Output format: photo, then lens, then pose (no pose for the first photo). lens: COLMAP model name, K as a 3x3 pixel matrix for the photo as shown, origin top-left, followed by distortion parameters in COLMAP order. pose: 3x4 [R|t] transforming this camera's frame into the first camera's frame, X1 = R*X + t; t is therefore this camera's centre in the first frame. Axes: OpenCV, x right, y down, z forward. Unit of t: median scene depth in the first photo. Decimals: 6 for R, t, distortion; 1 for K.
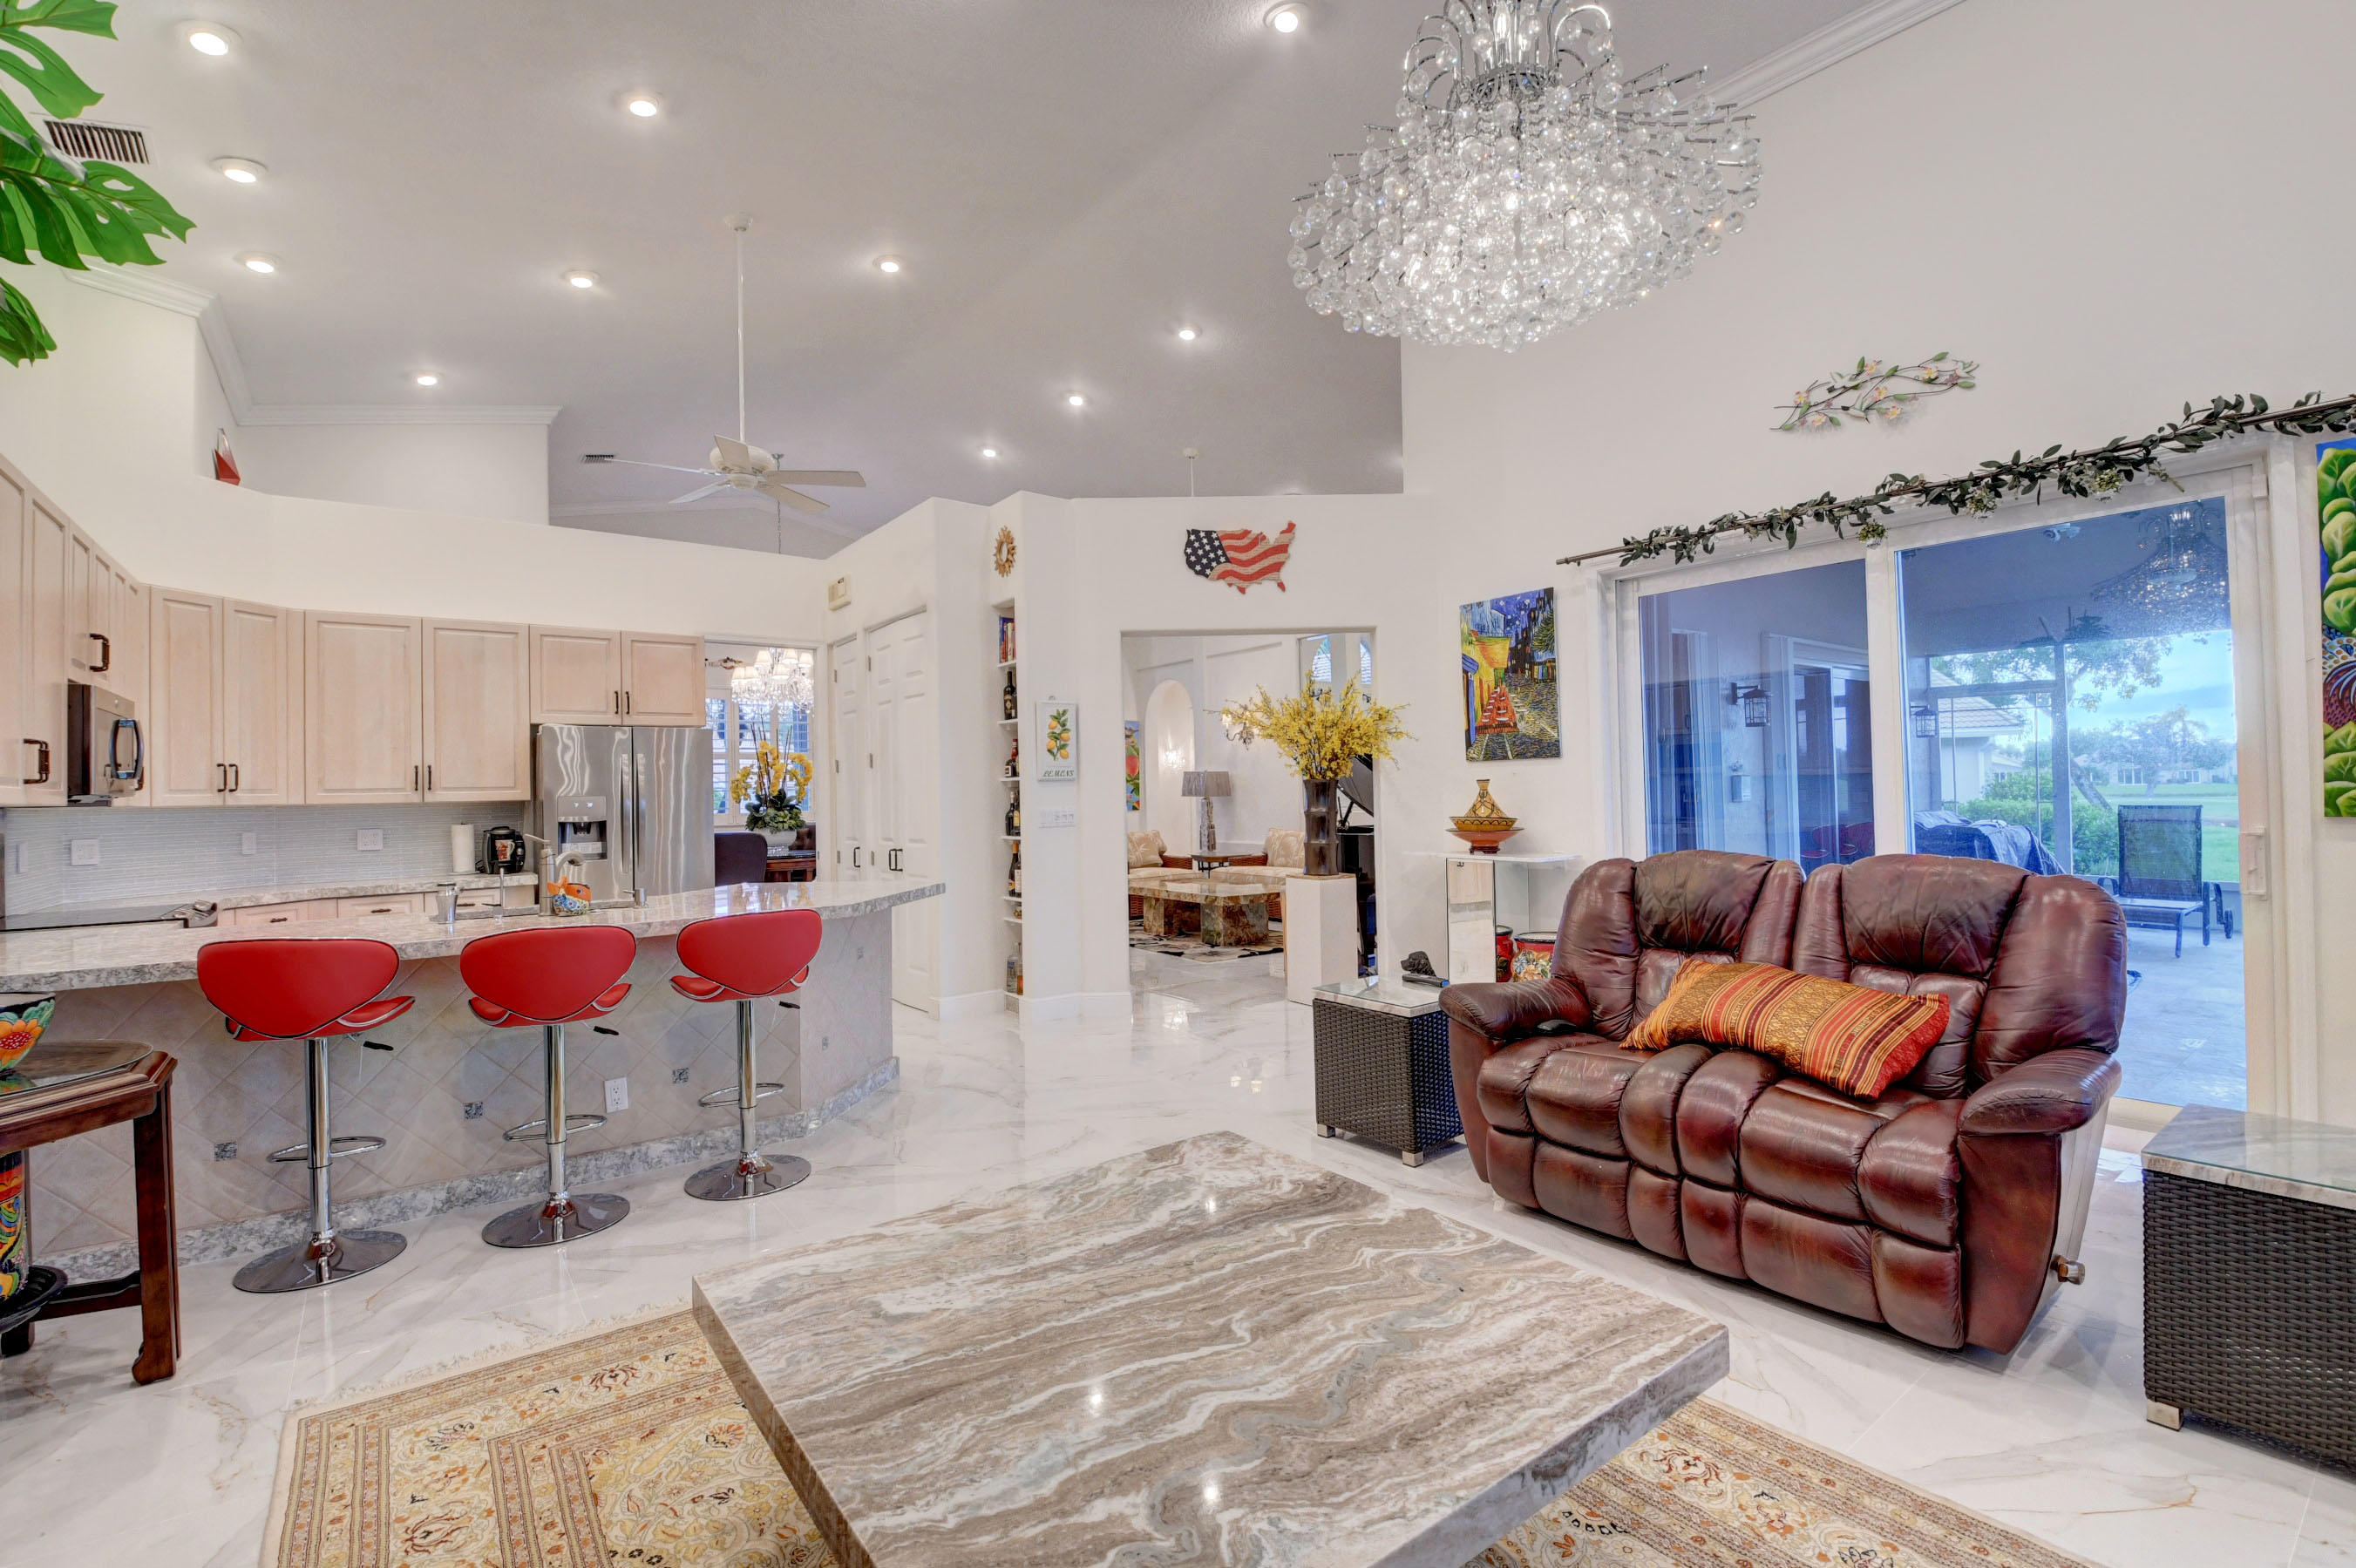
lens RADIAL K [[1033.4, 0, 1172.2], [0, 1033.4, 777.2], [0, 0, 1]] dist [0.015102, -0.027044]
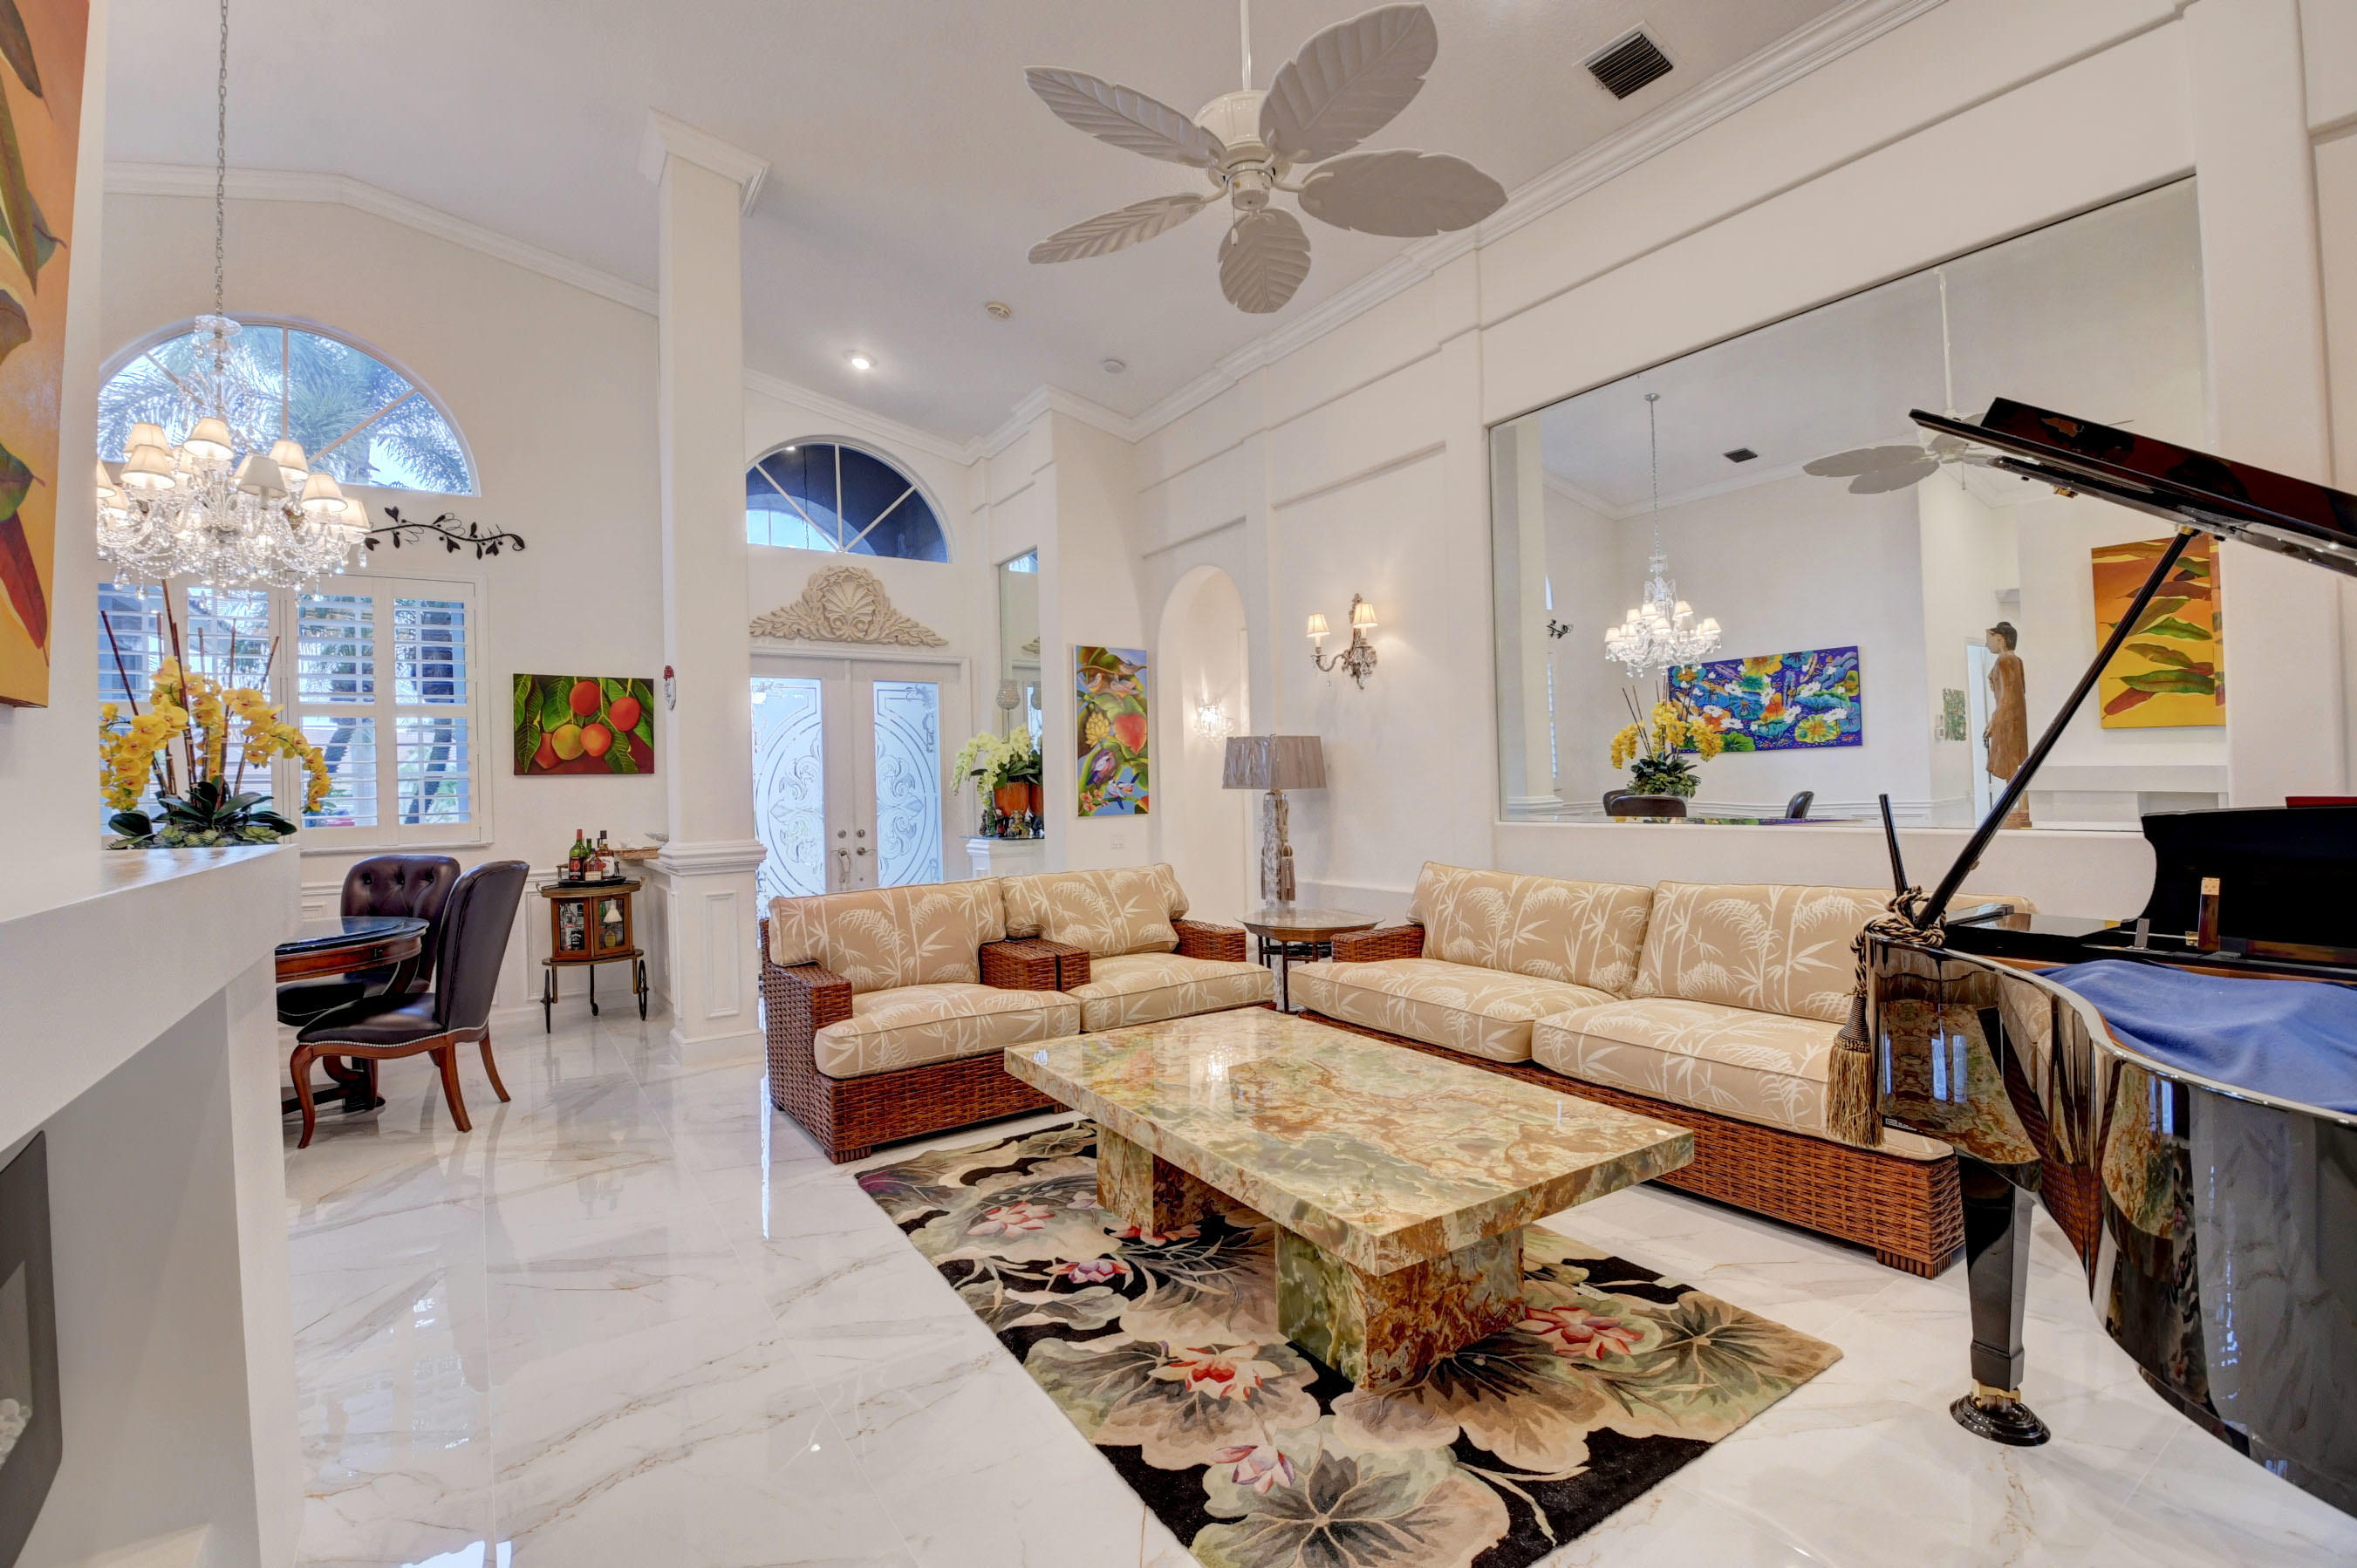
lens RADIAL K [[1027.6, 0, 1168.2], [0, 1027.6, 777.8], [0, 0, 1]] dist [0.026007, -0.040567]
pose [[0.998177, -0.007461, -0.059896, 0.025643], [0.008103, 0.999912, 0.010491, 0.017396], [0.059813, -0.010957, 0.998149, 1.077616]]
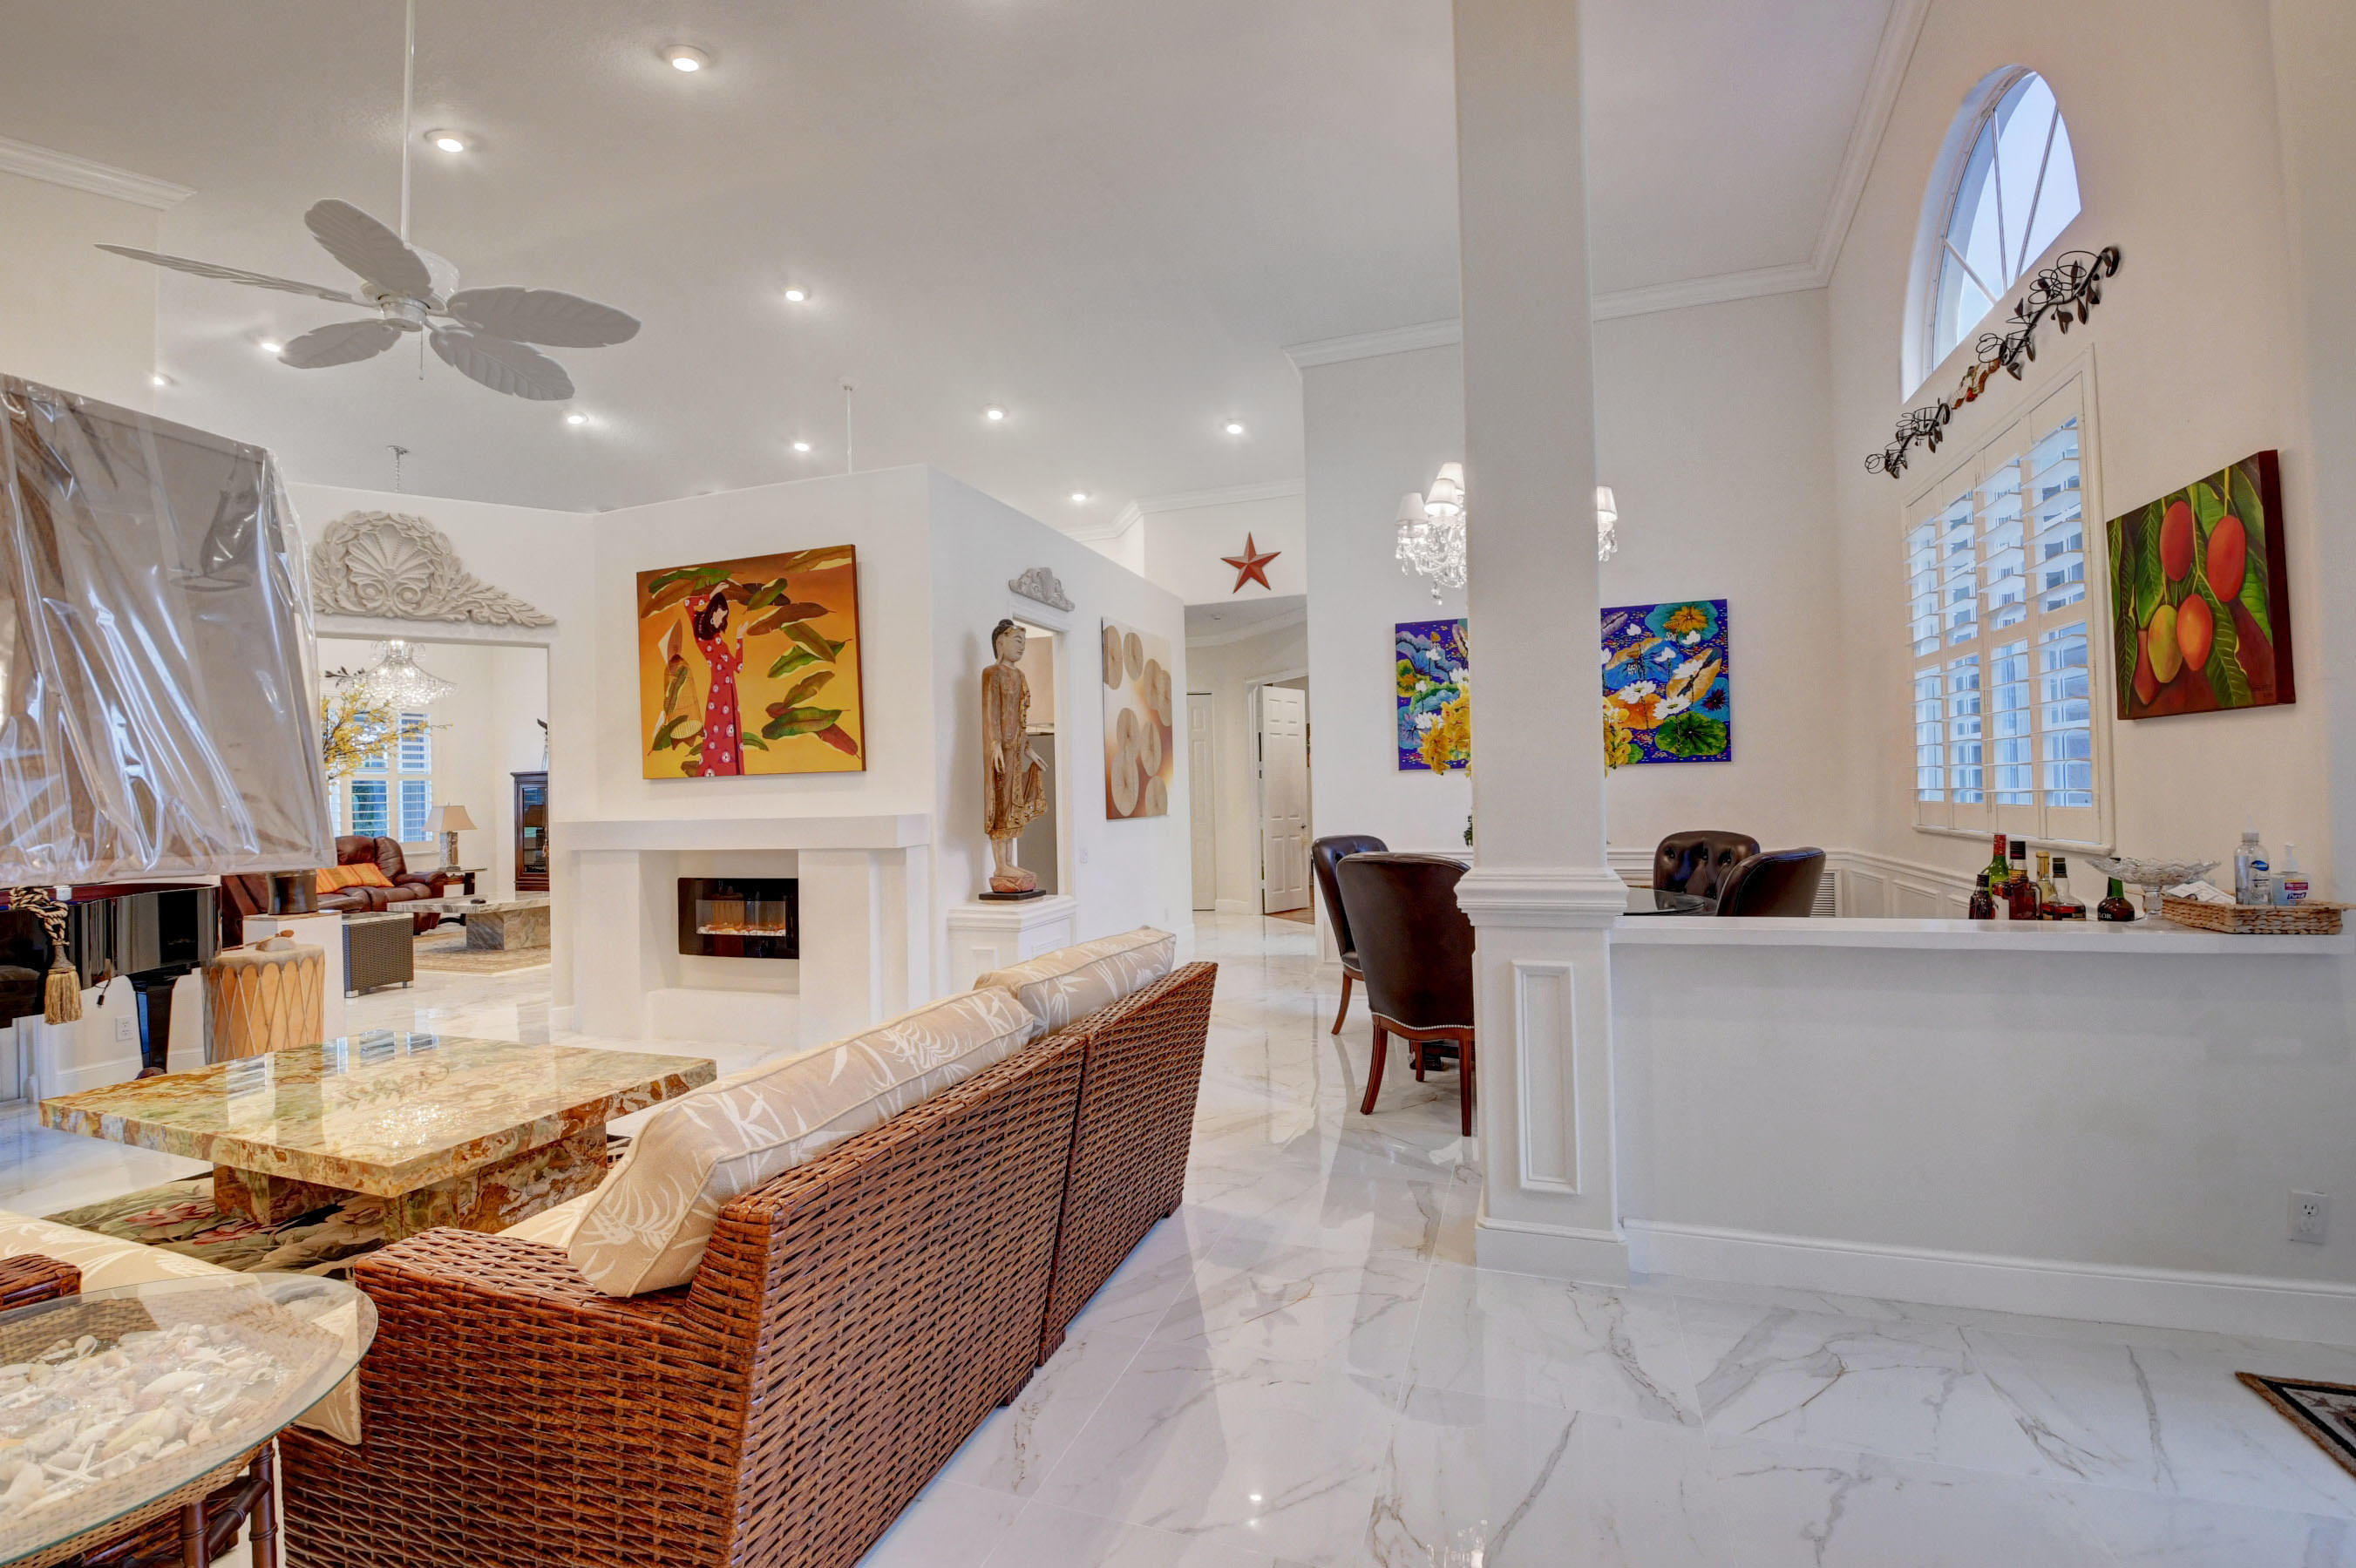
lens RADIAL K [[1033.4, 0, 1172.2], [0, 1033.4, 777.2], [0, 0, 1]] dist [0.015102, -0.027044]
pose [[-0.833125, 0.031383, -0.552193, 0.005841], [0.049006, 0.998651, -0.017181, 0.034593], [0.550909, -0.041375, -0.833539, 2.222226]]
